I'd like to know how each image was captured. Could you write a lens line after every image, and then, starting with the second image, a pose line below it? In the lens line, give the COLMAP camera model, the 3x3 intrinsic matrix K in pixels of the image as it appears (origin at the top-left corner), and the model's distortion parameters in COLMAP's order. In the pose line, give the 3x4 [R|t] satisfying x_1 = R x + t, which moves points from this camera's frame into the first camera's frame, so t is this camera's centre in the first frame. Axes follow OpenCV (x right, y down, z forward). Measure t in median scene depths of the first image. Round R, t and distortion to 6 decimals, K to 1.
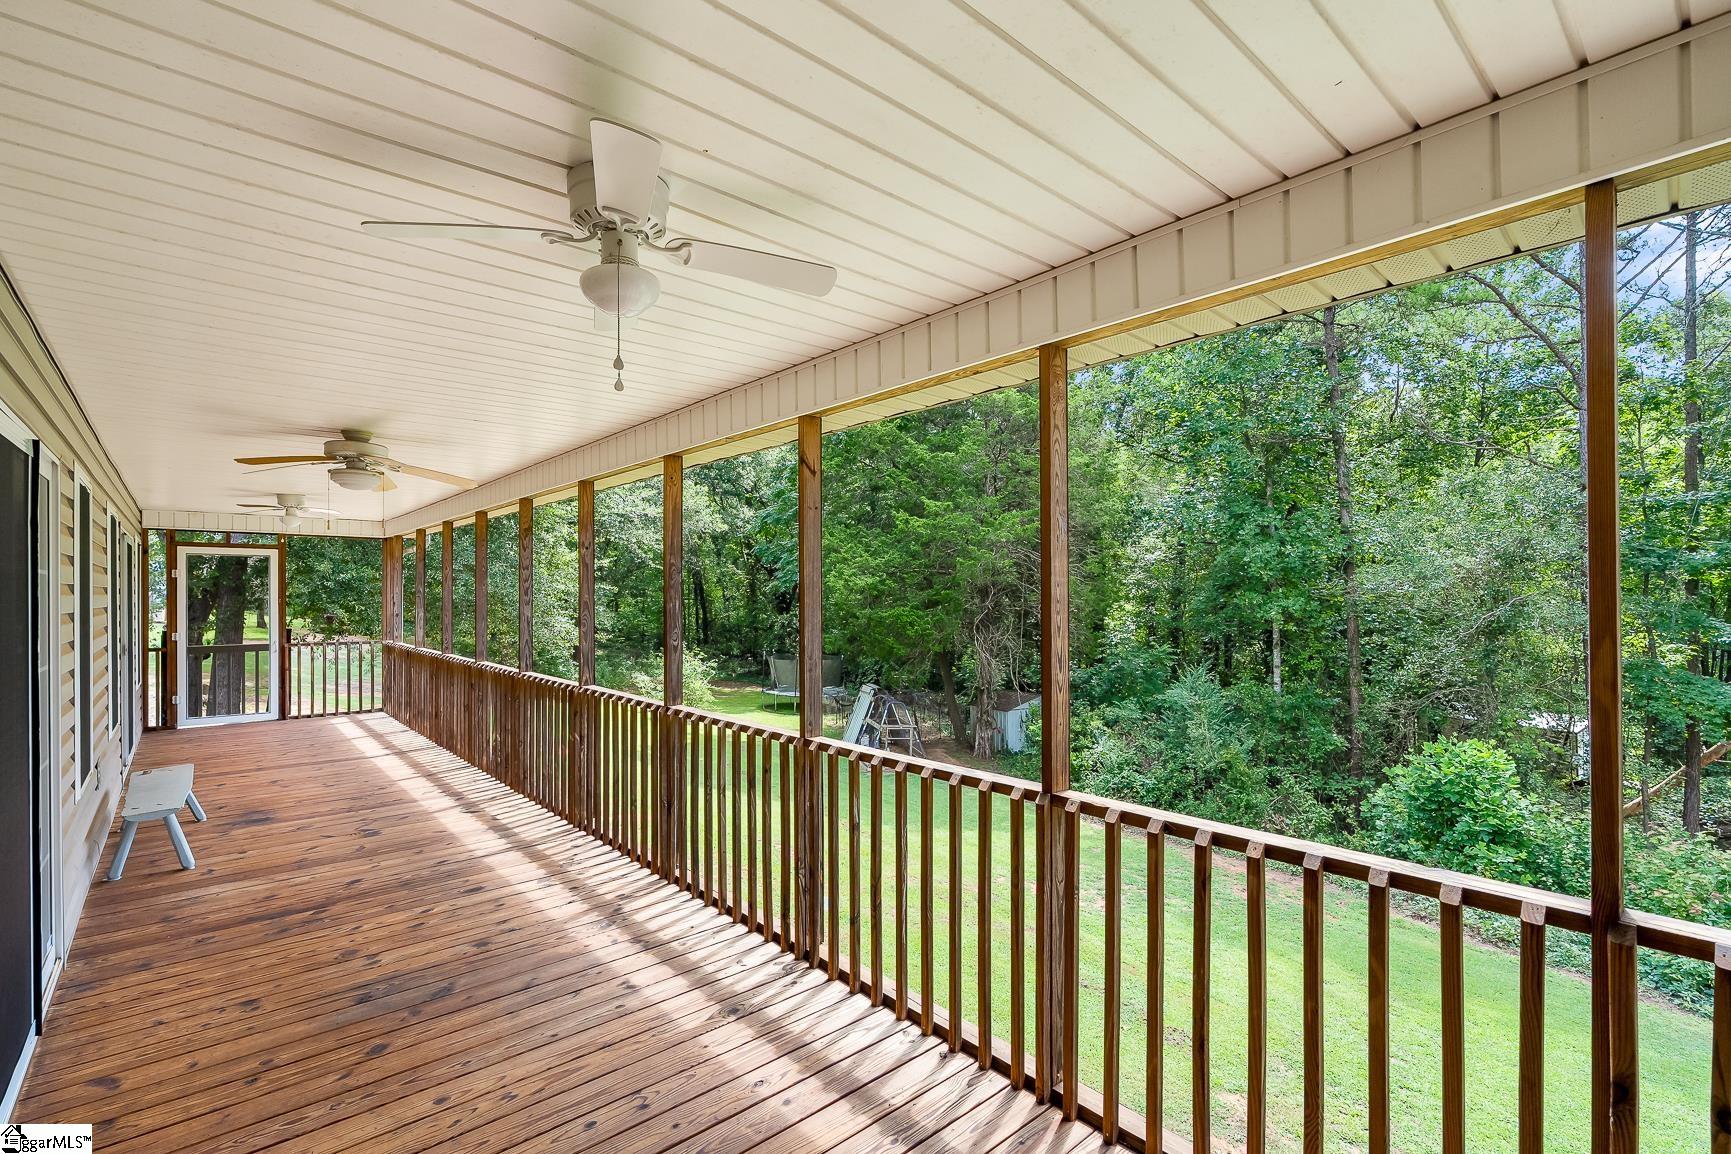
lens RADIAL K [[779.7, 0, 863.6], [0, 779.7, 586.3], [0, 0, 1]] dist [-0.004637, 0.001595]
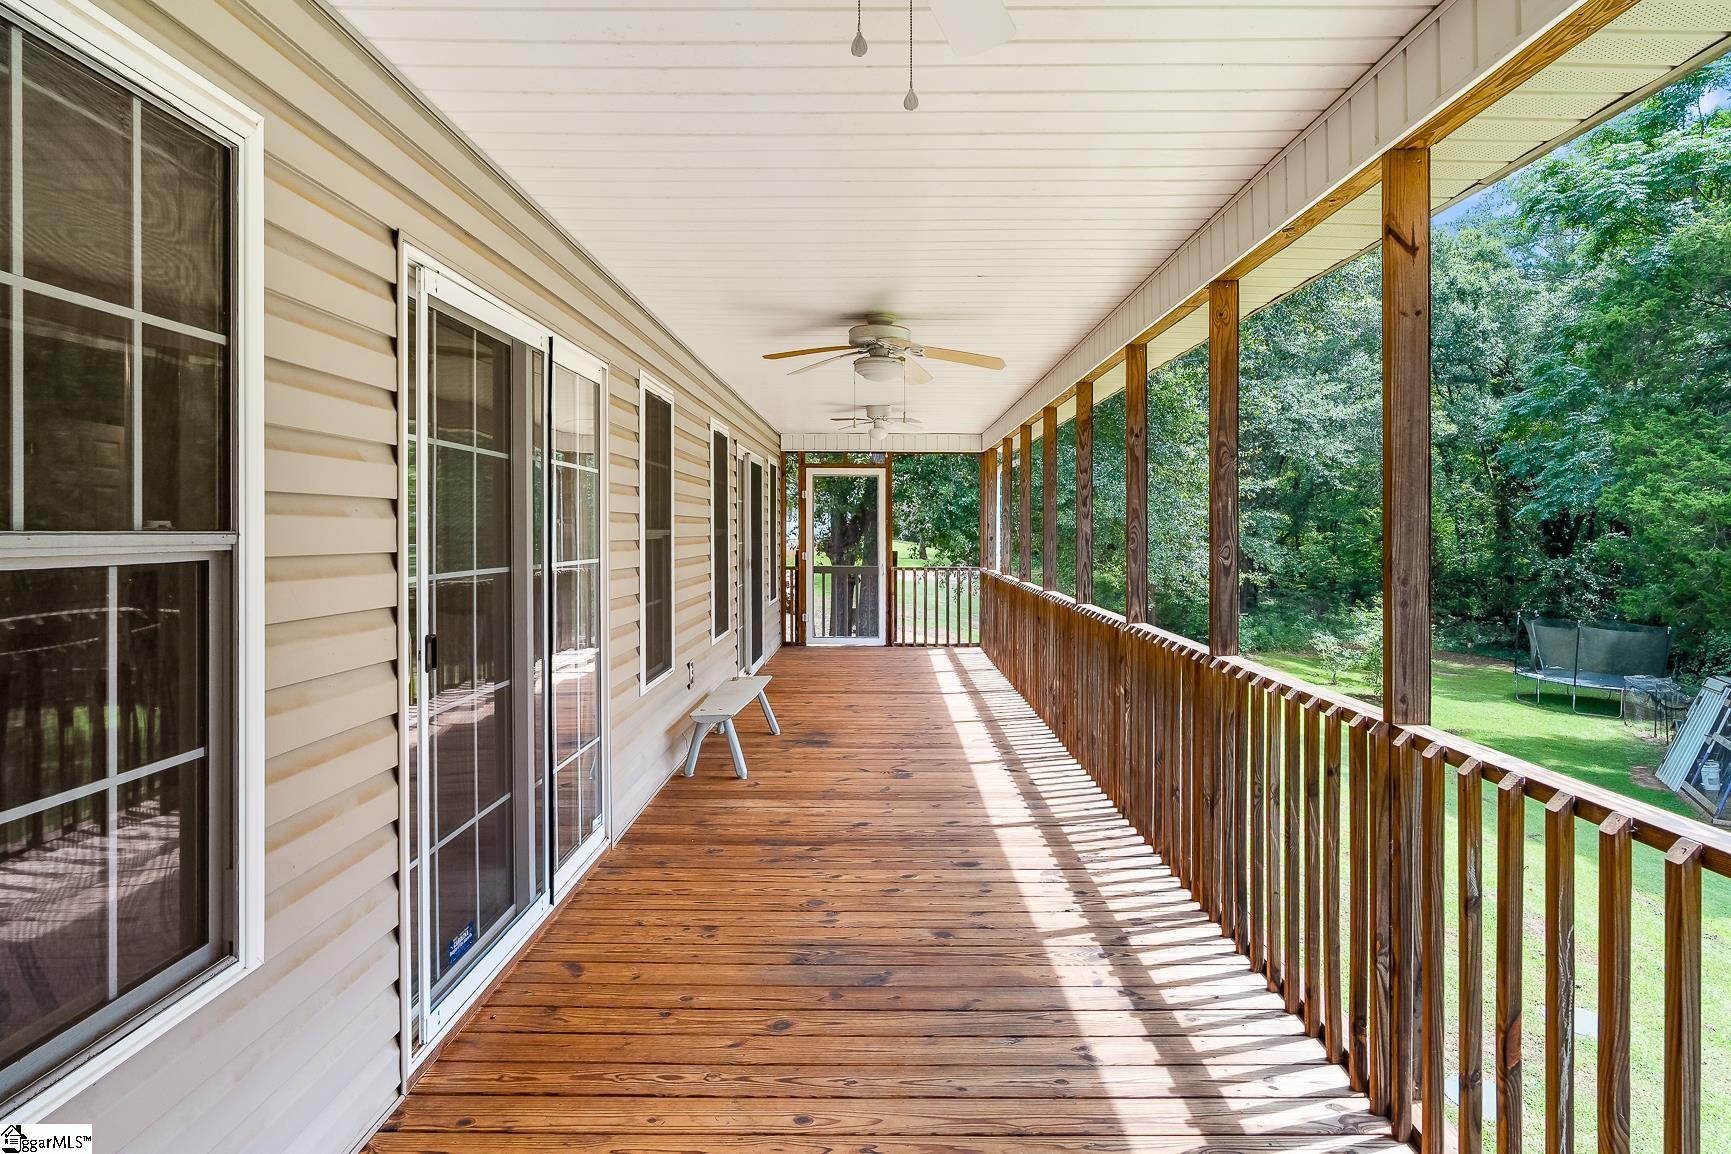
lens RADIAL K [[982.7, 0, 883.0], [0, 982.7, 524.3], [0, 0, 1]] dist [-0.008522, 0.002186]
pose [[0.755343, 0.000133, -0.655330, 0.073147], [0.003014, 0.999989, 0.003678, 0.031744], [0.655323, -0.004753, 0.755334, 0.152347]]
